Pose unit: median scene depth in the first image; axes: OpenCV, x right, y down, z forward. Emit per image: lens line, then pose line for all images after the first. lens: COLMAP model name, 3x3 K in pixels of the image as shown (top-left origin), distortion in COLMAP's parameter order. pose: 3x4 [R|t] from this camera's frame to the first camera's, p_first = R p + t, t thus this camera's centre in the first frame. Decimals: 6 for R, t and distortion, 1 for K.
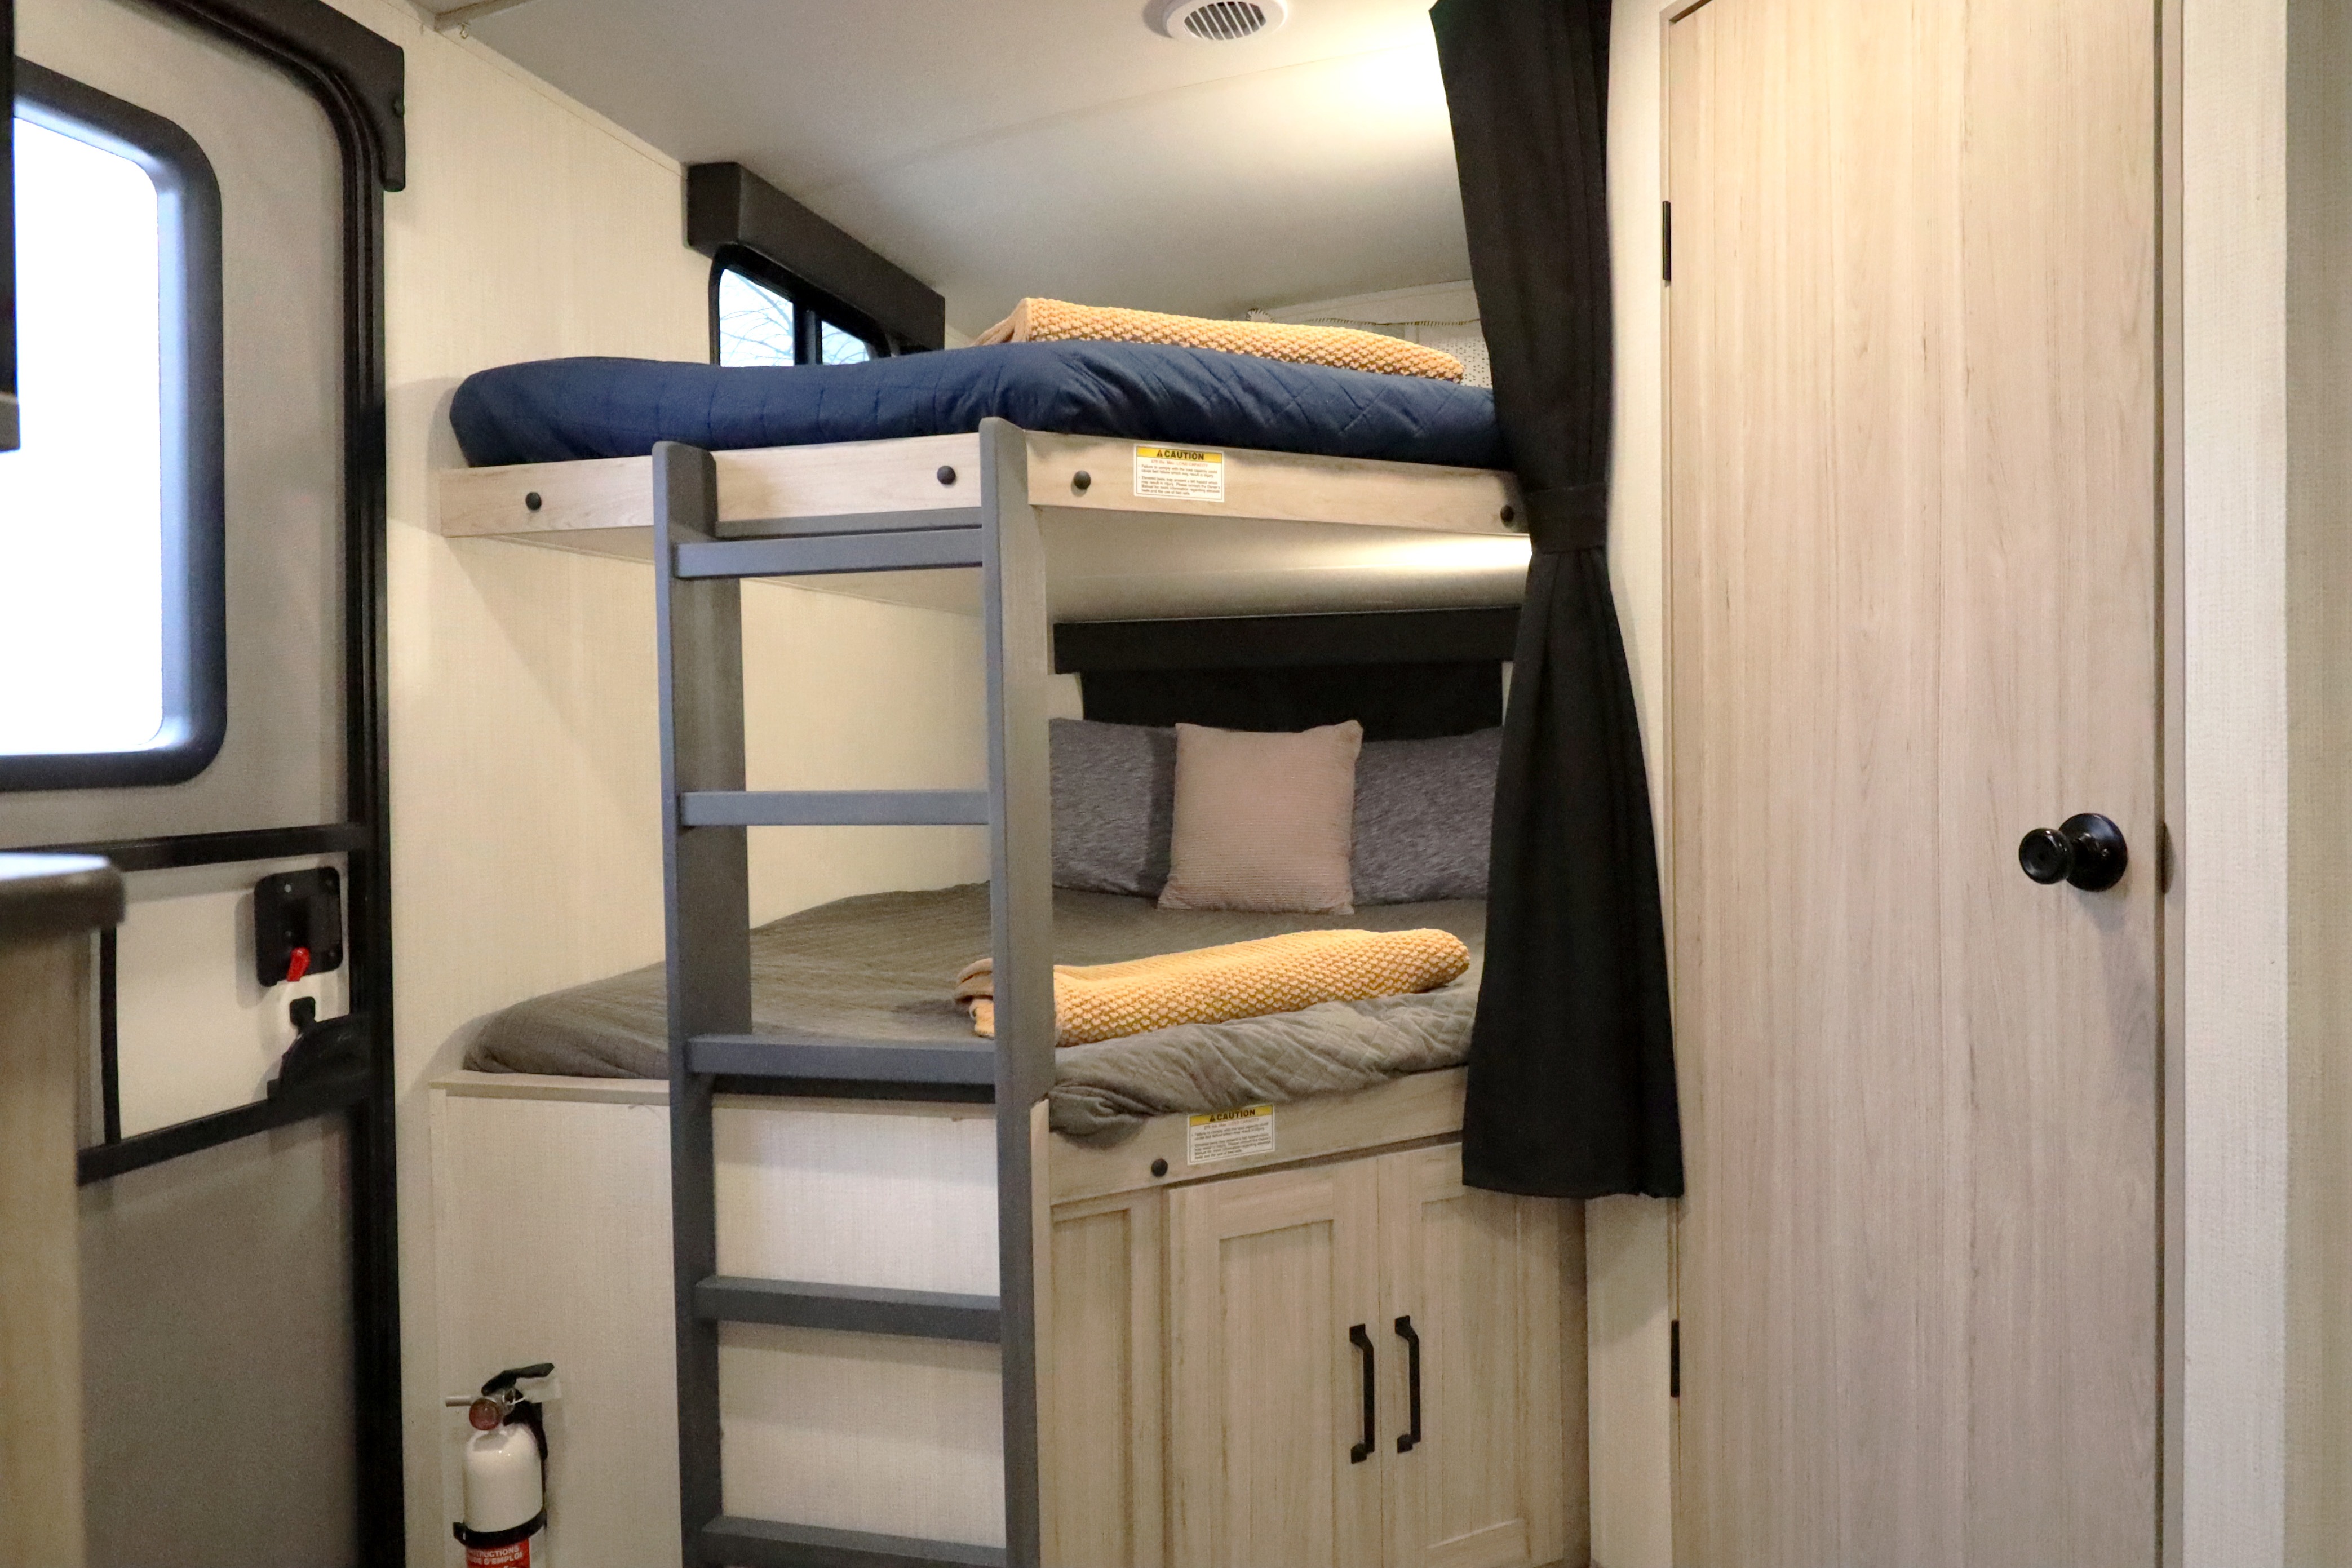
lens RADIAL K [[1606.6, 0, 1188.3], [0, 1606.6, 767.9], [0, 0, 1]] dist [0.004987, -0.006337]
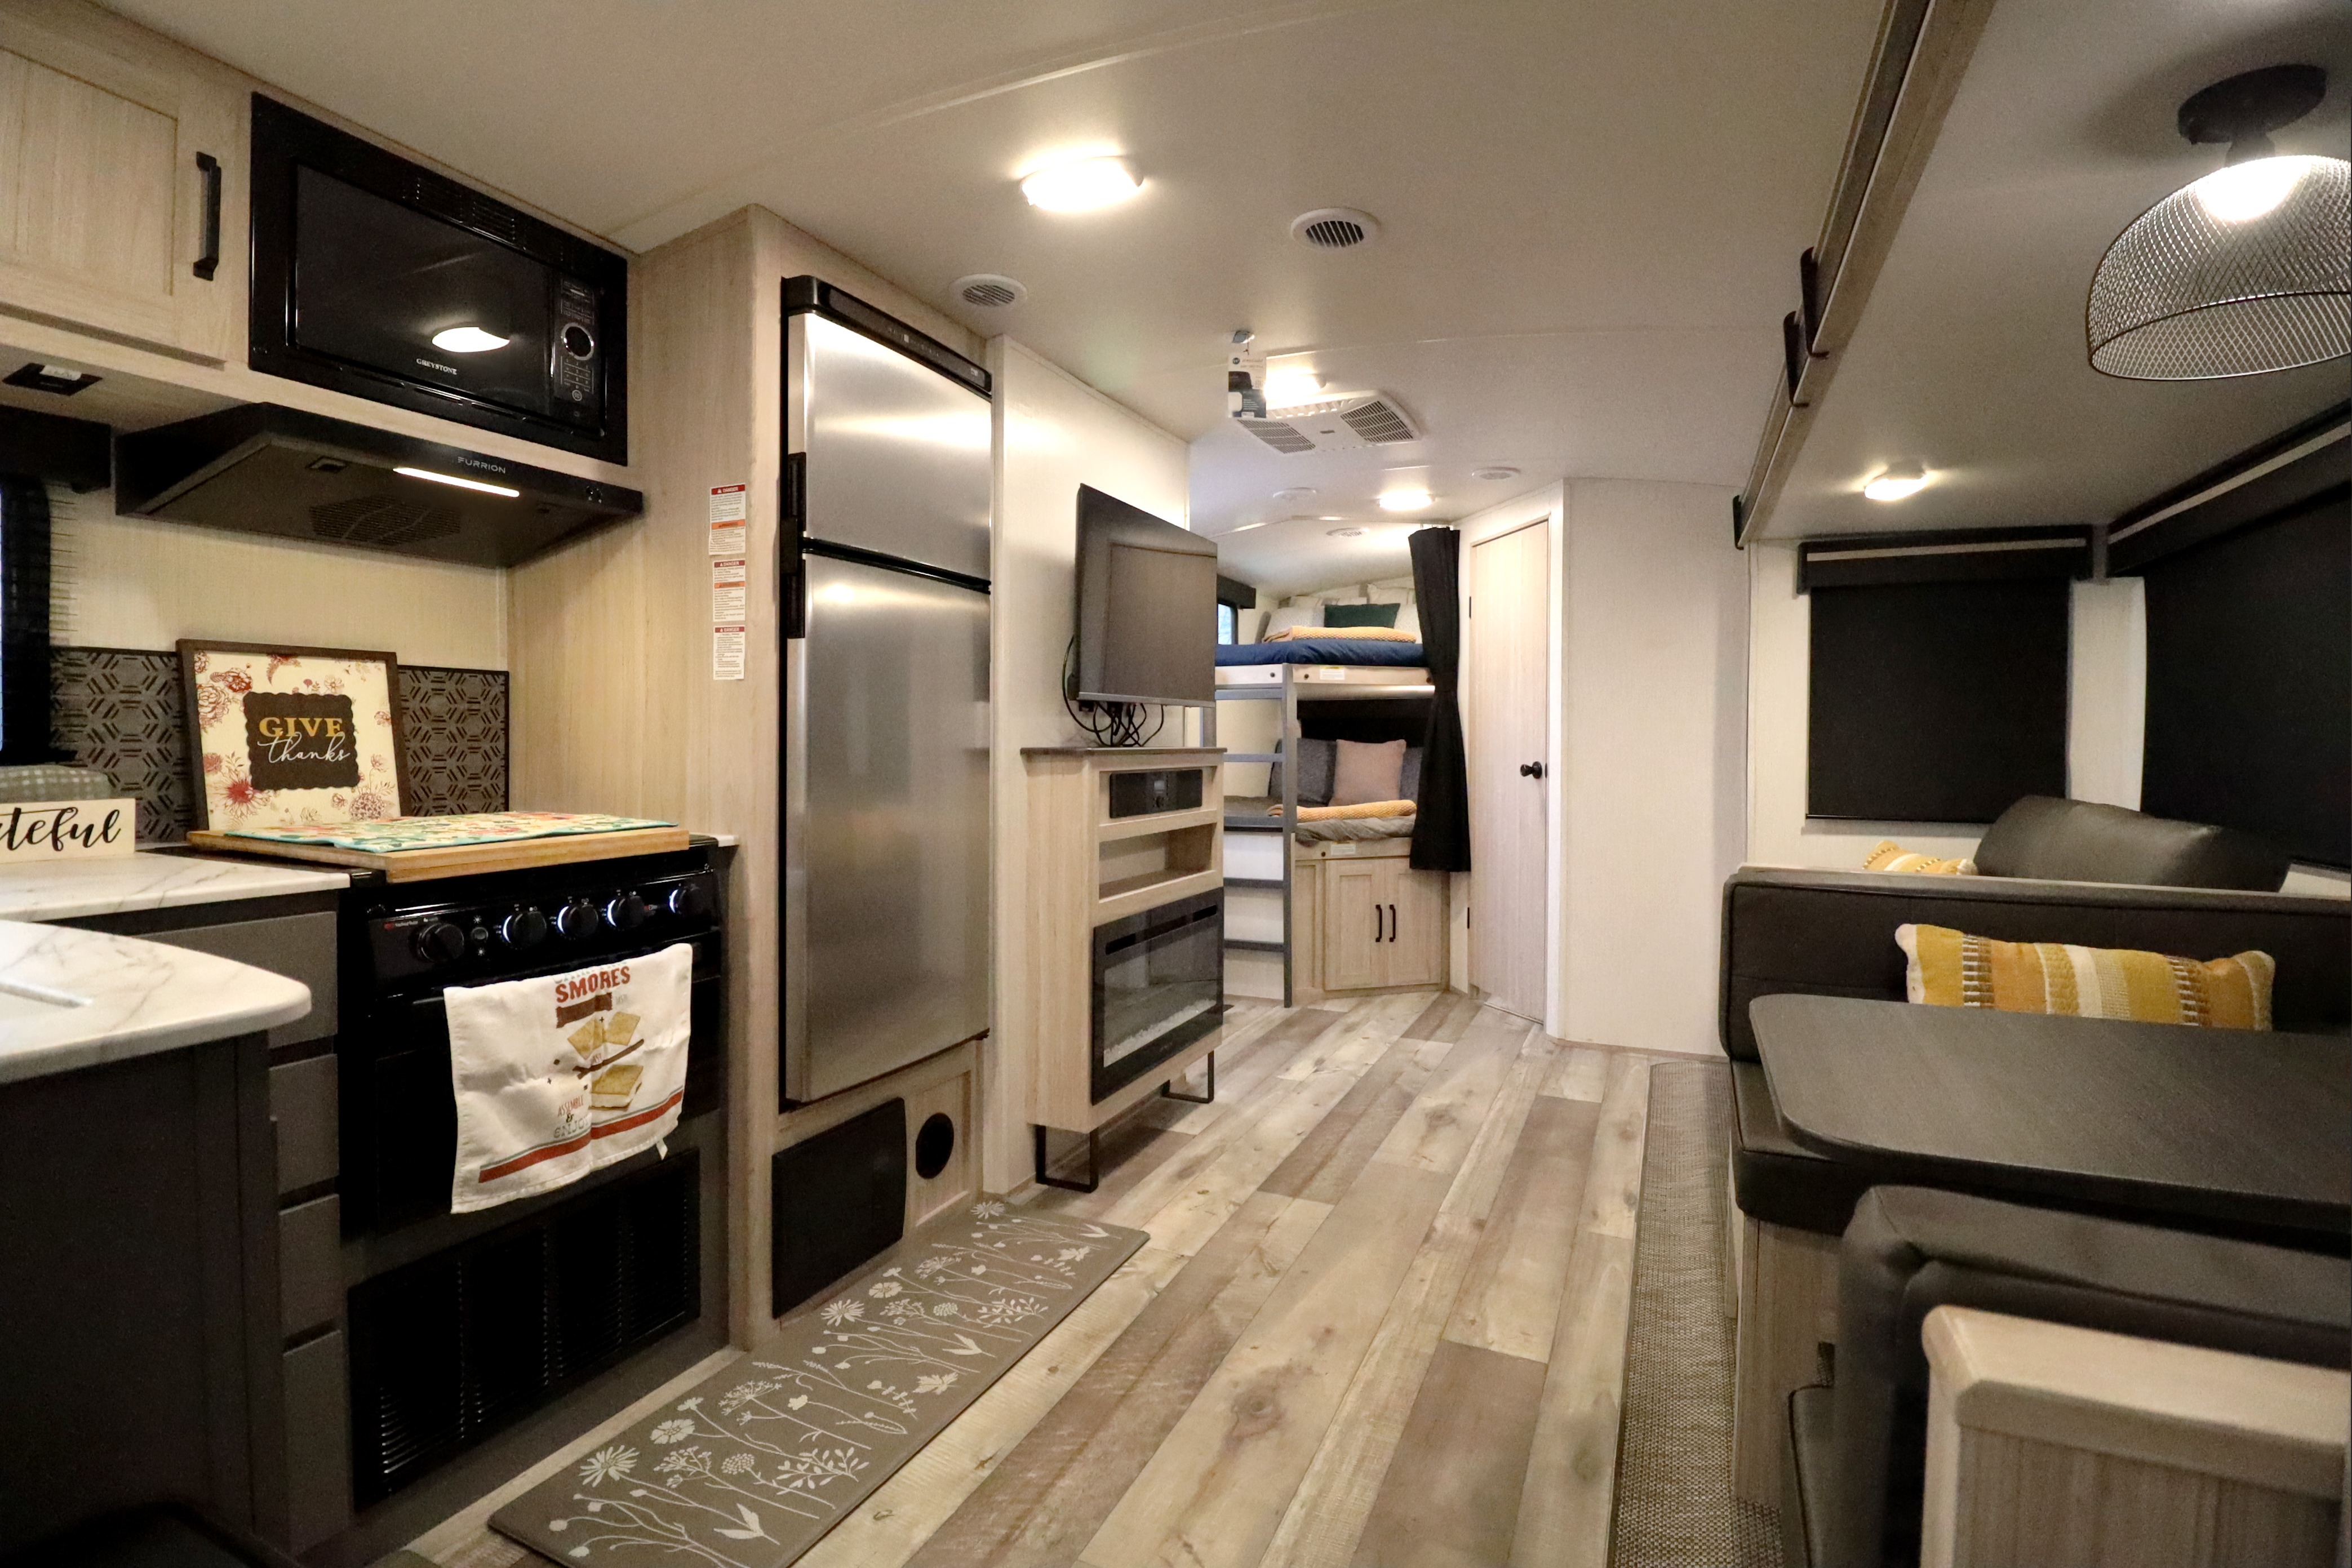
lens RADIAL K [[1105.4, 0, 1188.6], [0, 1105.4, 782.3], [0, 0, 1]] dist [-0.020741, -0.000412]
pose [[0.987652, 0.019628, -0.155429, 0.068068], [-0.018214, 0.999779, 0.010514, 0.054119], [0.155601, -0.007553, 0.987791, -1.609132]]
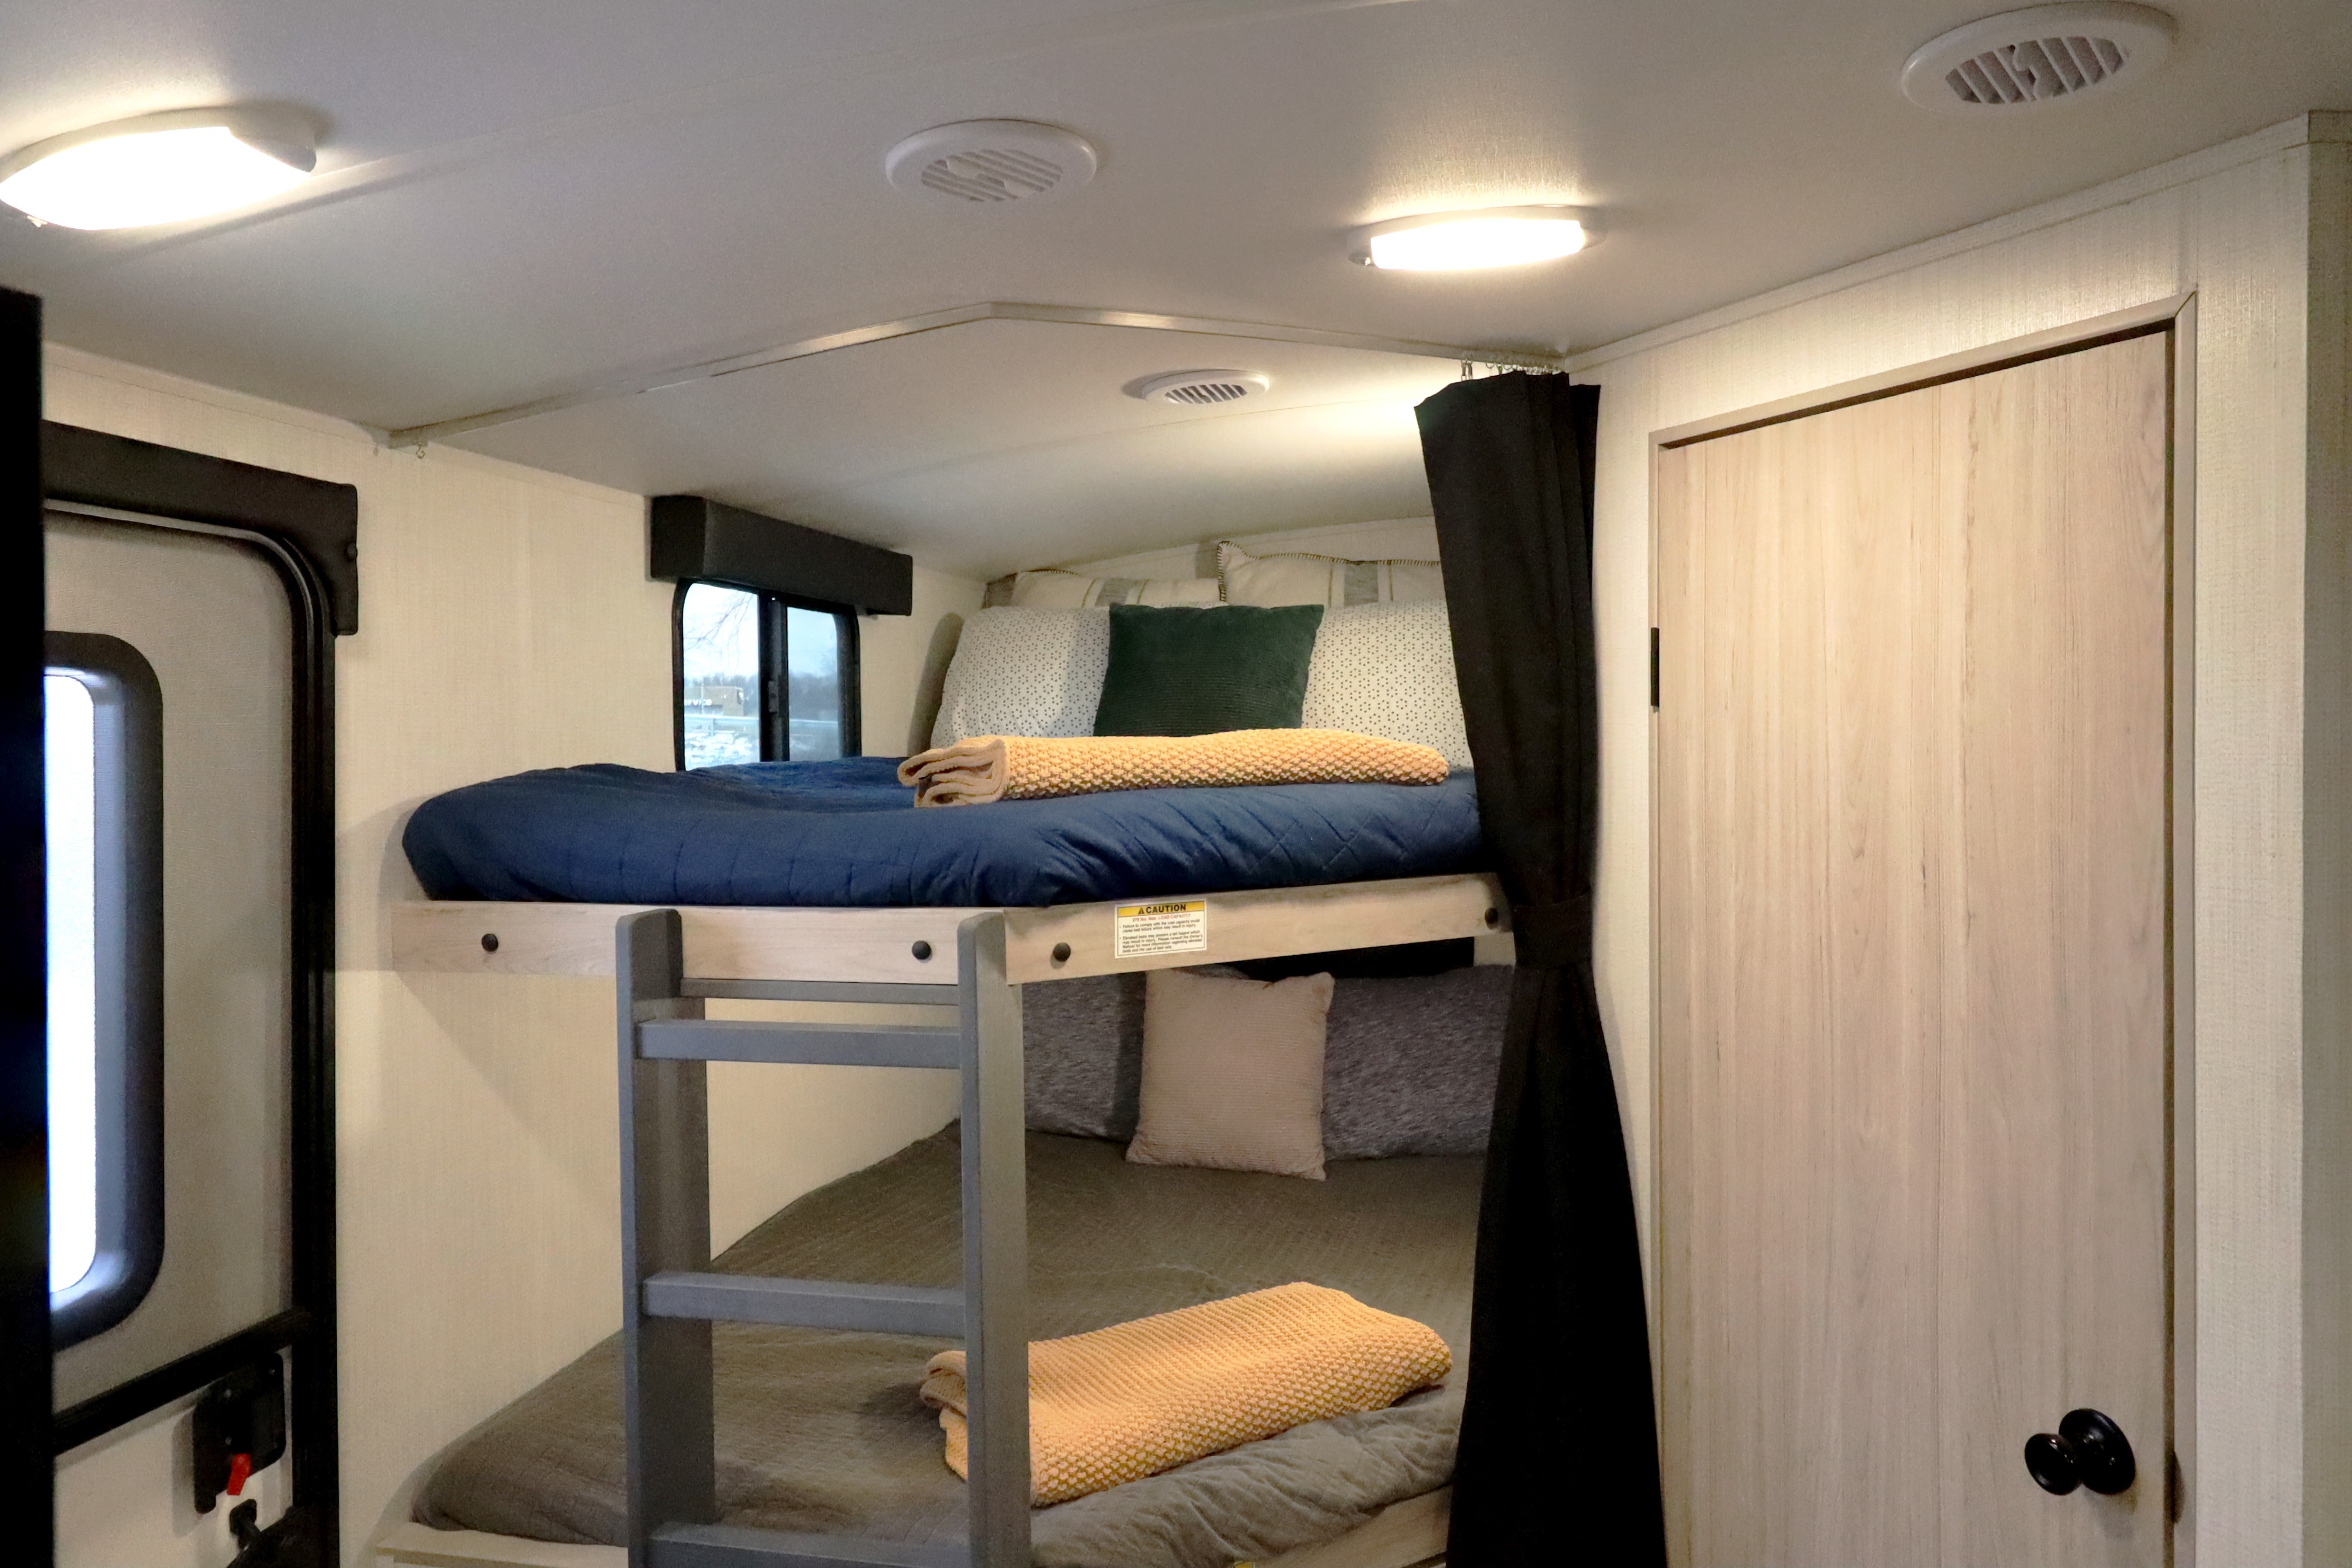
lens RADIAL K [[1606.6, 0, 1187.7], [0, 1606.6, 770.9], [0, 0, 1]] dist [0.004987, -0.006337]
pose [[0.999635, 0.003965, 0.026731, -0.015395], [-0.003798, 0.999973, -0.006290, -0.265740], [-0.026755, 0.006186, 0.999623, 0.024611]]
